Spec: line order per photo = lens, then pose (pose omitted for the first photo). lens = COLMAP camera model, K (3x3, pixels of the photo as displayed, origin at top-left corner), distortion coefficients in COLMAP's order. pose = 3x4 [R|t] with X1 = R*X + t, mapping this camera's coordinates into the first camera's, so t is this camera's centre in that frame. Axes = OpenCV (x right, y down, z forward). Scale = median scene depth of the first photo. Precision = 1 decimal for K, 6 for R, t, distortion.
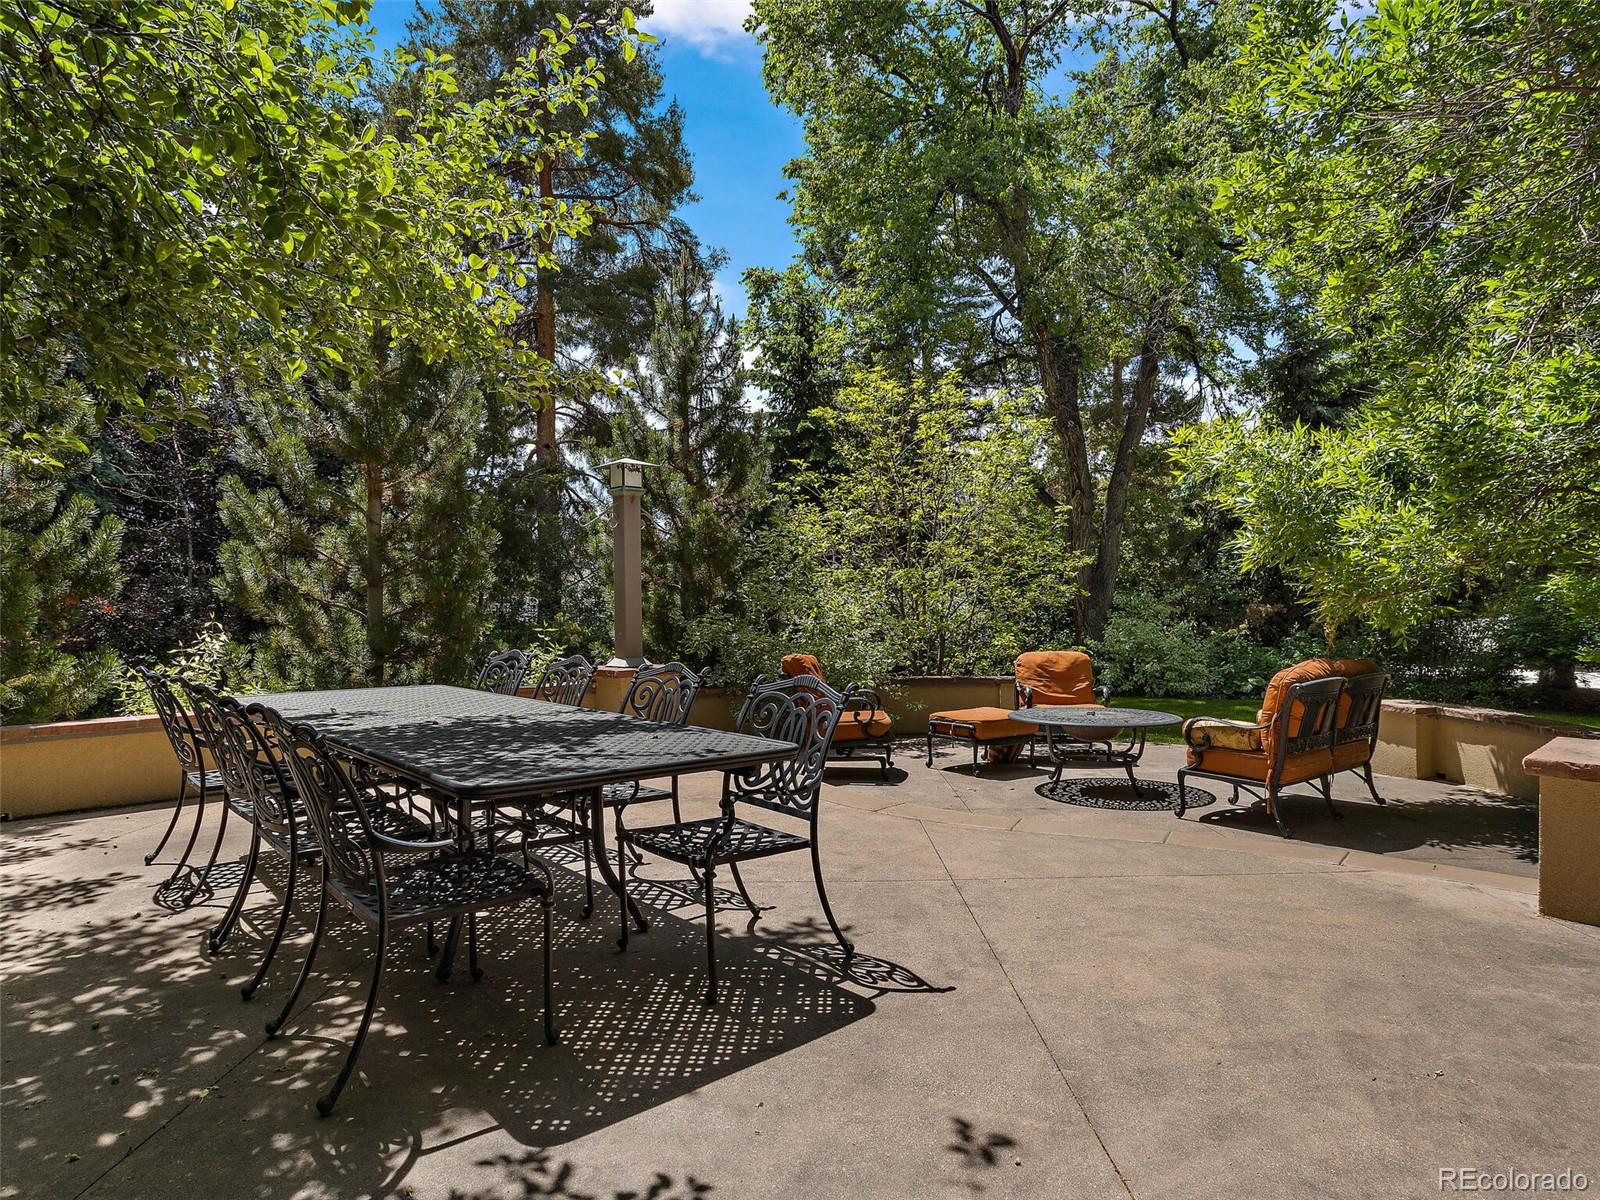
lens RADIAL K [[940.3, 0, 800.0], [0, 940.3, 600.0], [0, 0, 1]] dist [-0.064176, 0.045423]
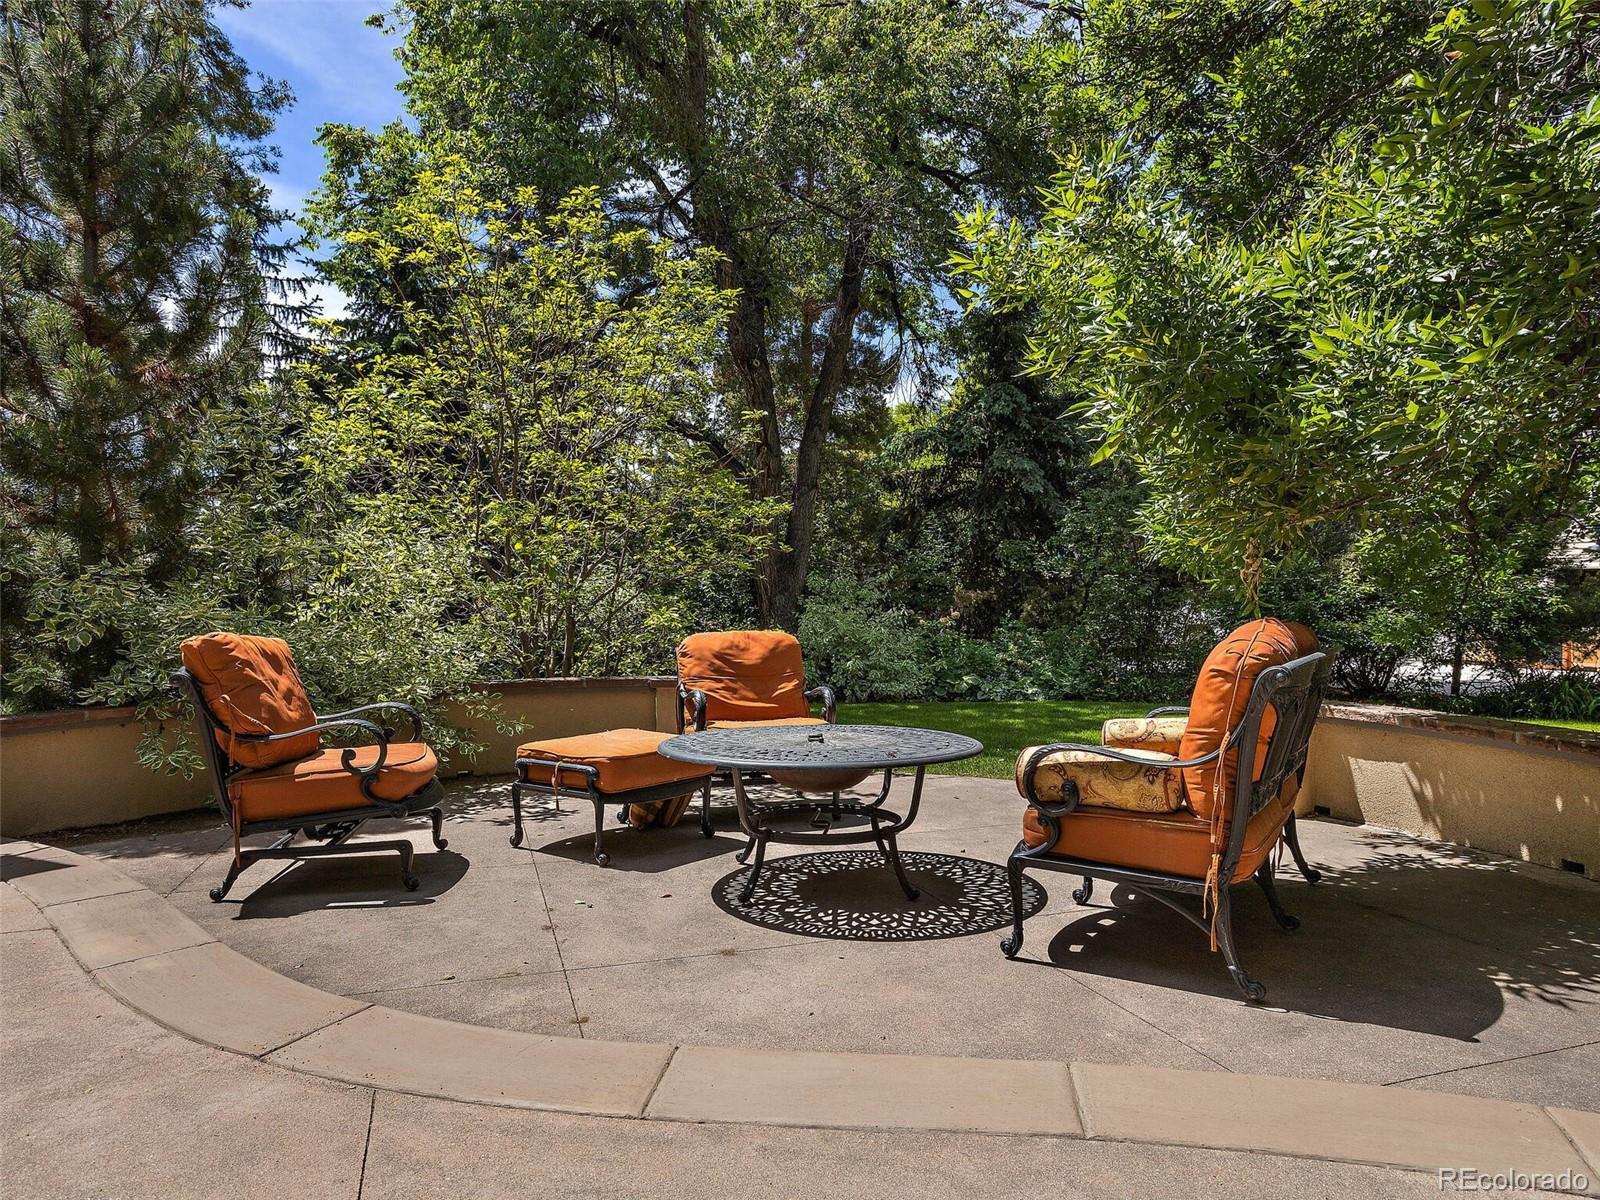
lens RADIAL K [[965.6, 0, 800.0], [0, 965.6, 600.0], [0, 0, 1]] dist [-0.022113, 0.002263]
pose [[0.943596, 0.004831, 0.331063, 0.091958], [-0.002540, 0.999970, -0.007350, 0.036006], [-0.331088, 0.006095, 0.943580, 0.366001]]
